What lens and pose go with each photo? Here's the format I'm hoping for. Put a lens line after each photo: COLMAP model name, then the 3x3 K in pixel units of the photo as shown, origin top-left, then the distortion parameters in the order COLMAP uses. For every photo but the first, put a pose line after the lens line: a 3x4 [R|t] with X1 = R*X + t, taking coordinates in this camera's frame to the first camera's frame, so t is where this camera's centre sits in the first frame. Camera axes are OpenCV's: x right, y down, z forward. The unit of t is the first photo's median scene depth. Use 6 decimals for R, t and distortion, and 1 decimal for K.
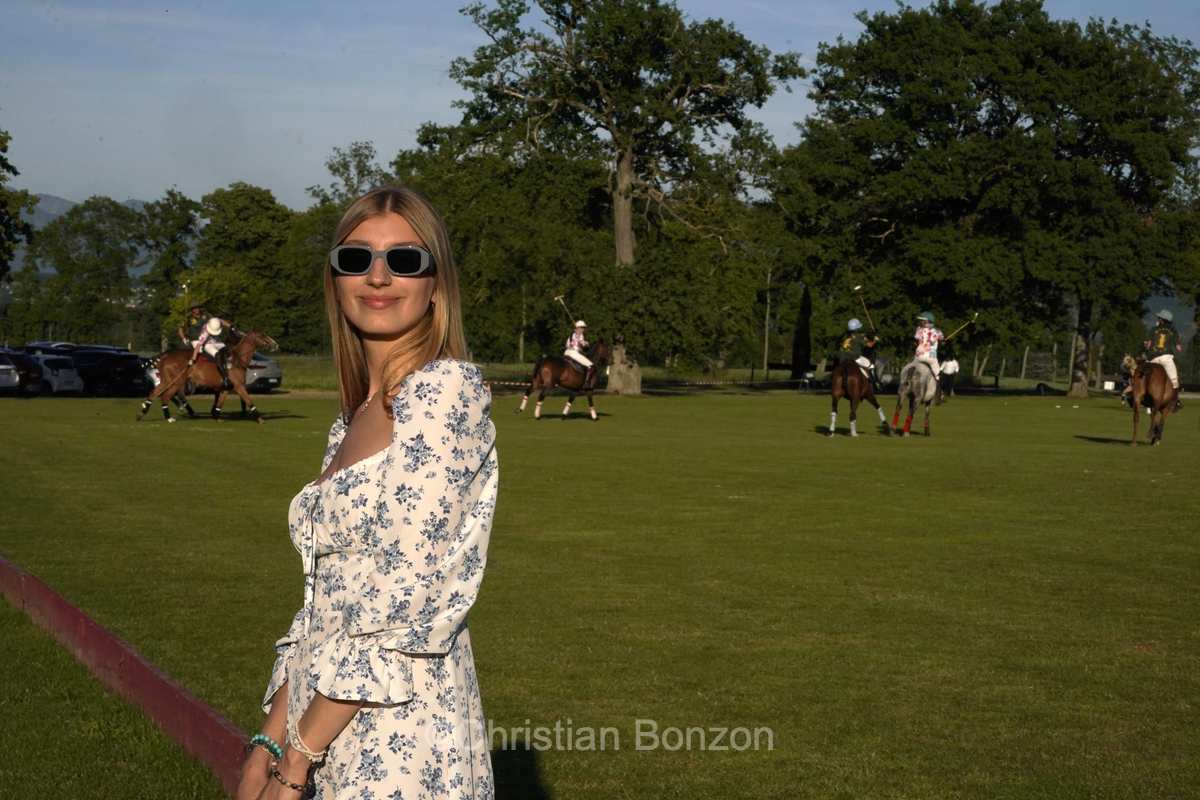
lens RADIAL K [[2946.8, 0, 600.0], [0, 2946.8, 400.0], [0, 0, 1]] dist [0.048137, 0.698786]
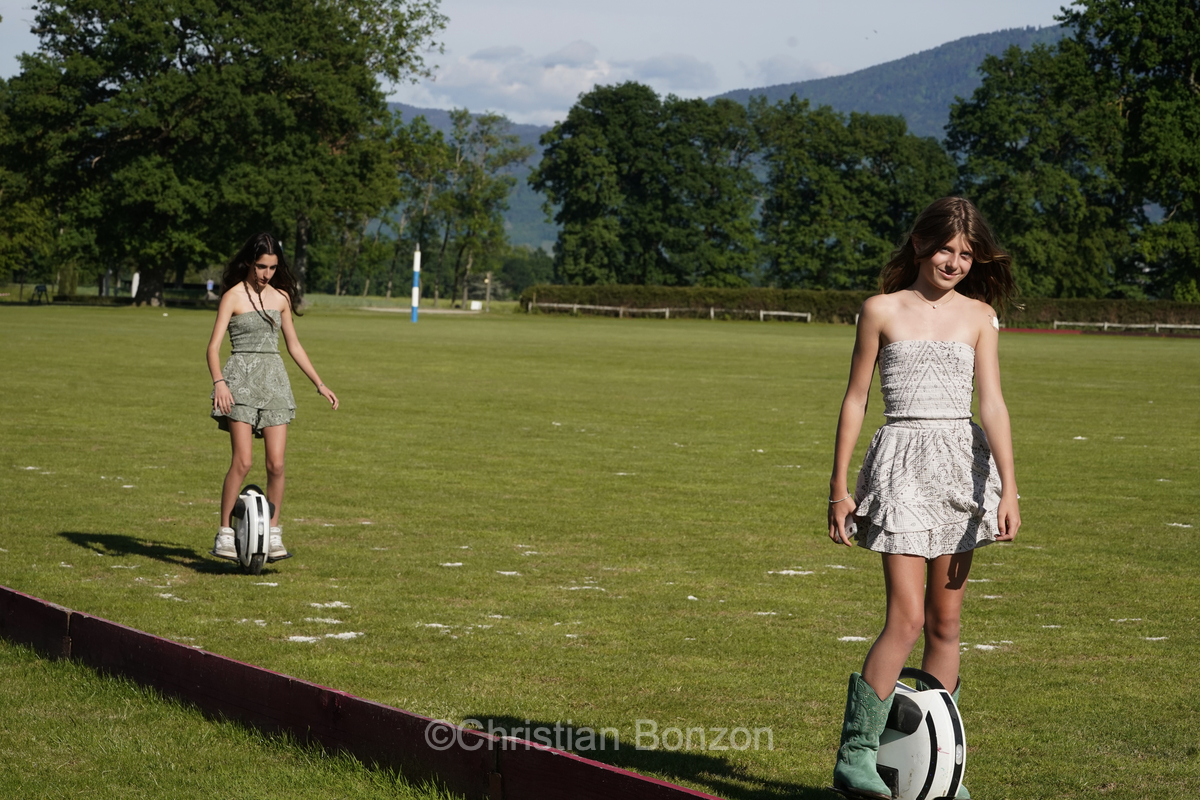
lens RADIAL K [[3382.0, 0, 600.0], [0, 3382.0, 400.0], [0, 0, 1]] dist [0.166237, -1.526698]
pose [[0.984023, -0.004025, 0.177993, 0.054499], [0.000258, 0.999776, 0.021178, 0.006242], [-0.178039, -0.020793, 0.983804, -0.267111]]
